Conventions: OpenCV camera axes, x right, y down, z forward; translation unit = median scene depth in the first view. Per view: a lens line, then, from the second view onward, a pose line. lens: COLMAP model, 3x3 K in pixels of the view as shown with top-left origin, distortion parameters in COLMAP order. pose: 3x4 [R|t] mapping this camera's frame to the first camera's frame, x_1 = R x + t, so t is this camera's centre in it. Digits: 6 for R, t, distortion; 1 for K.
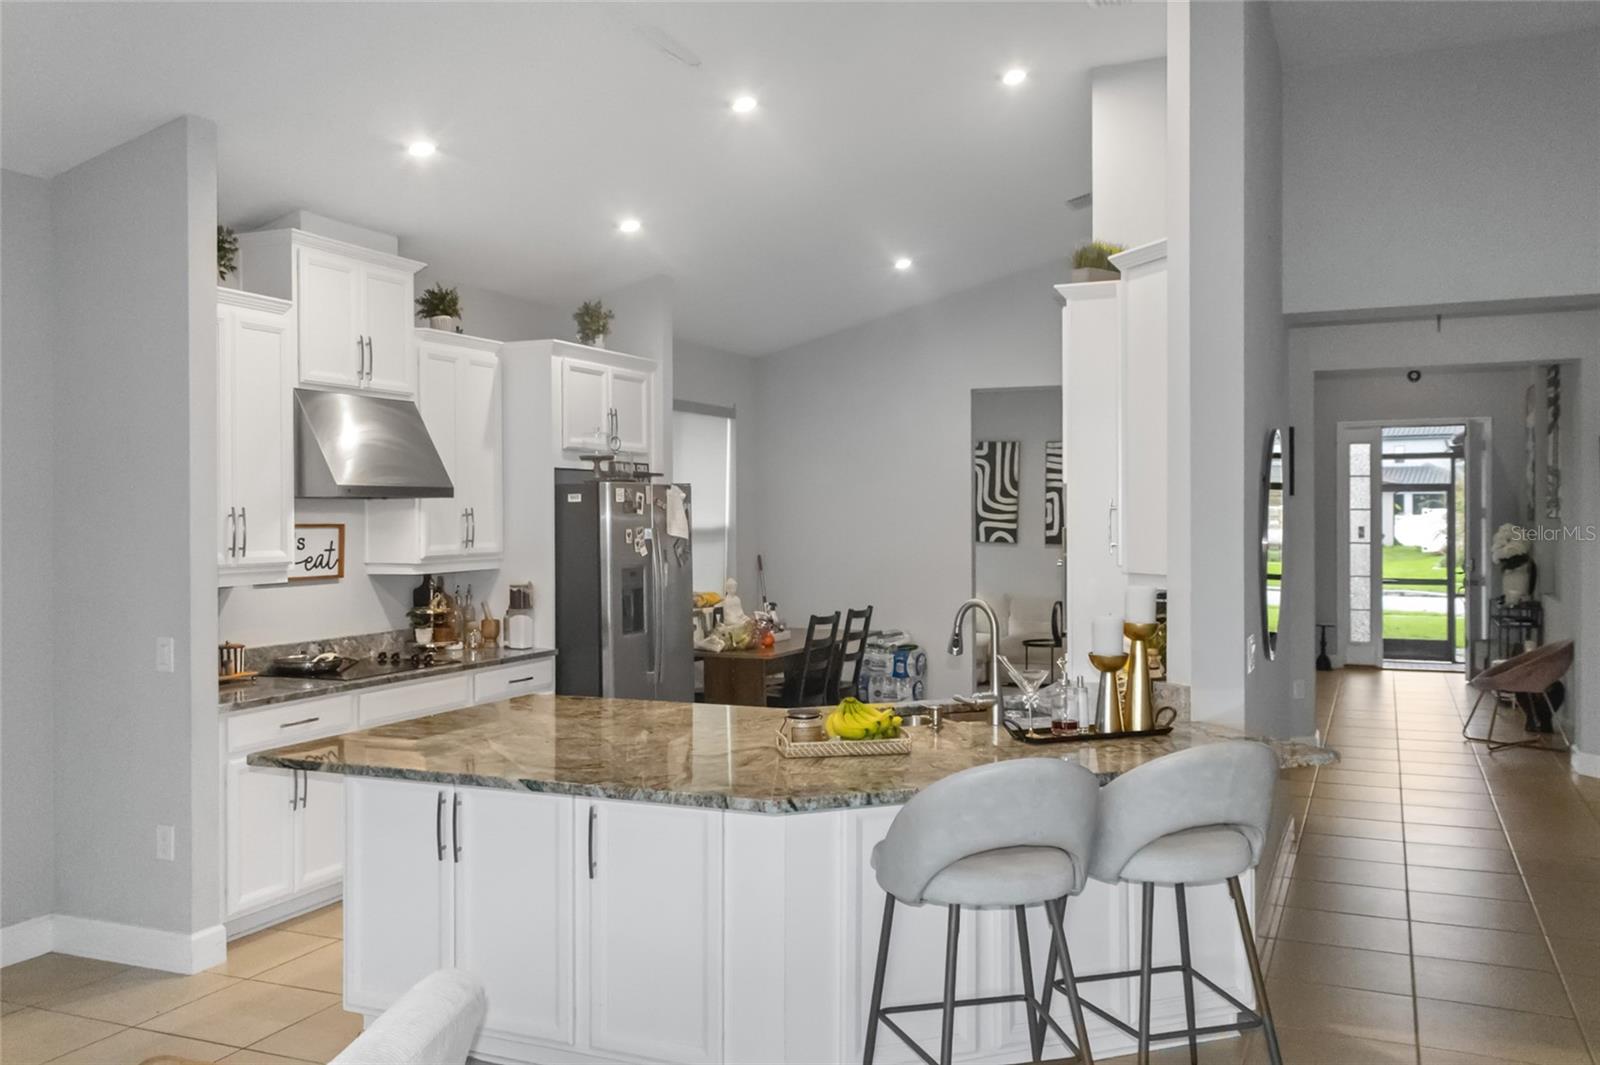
lens RADIAL K [[1338.5, 0, 800.0], [0, 1338.5, 532.5], [0, 0, 1]] dist [0.053641, 0.005619]
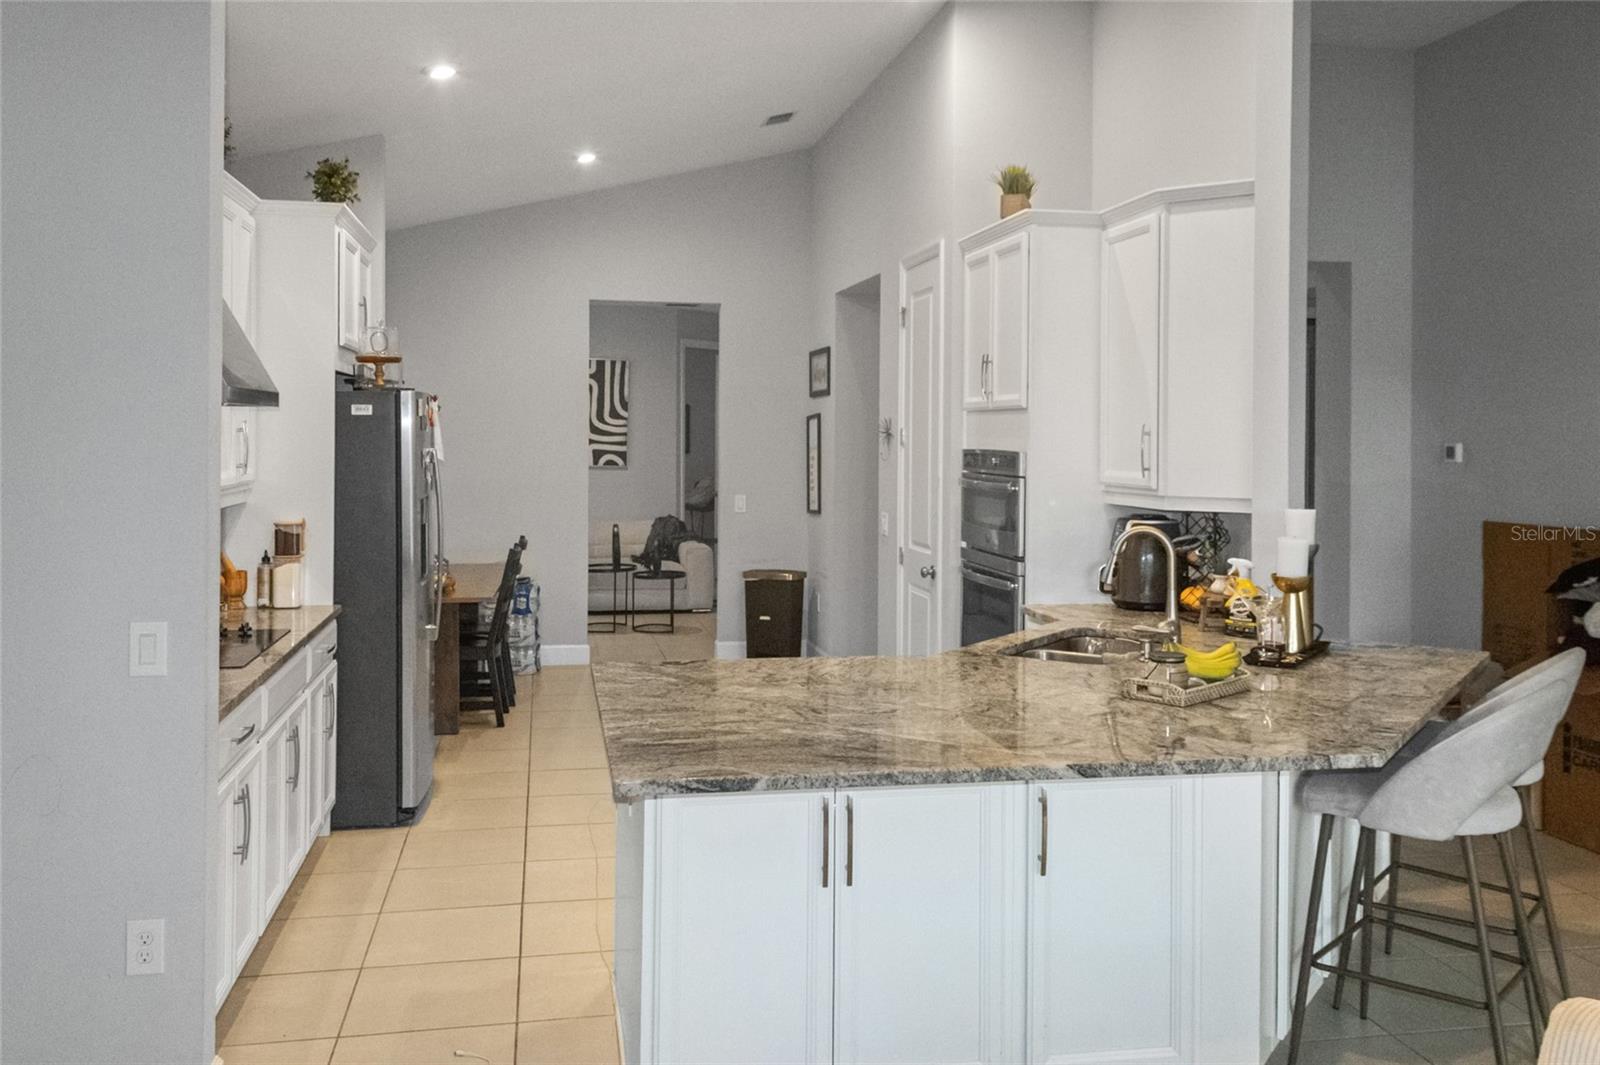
lens RADIAL K [[1301.6, 0, 798.9], [0, 1301.6, 494.2], [0, 0, 1]] dist [0.042842, 0.000514]
pose [[0.823597, -0.013942, 0.567004, -0.389368], [-0.002879, 0.999582, 0.028761, 0.000739], [-0.567168, -0.025320, 0.823213, 0.230077]]
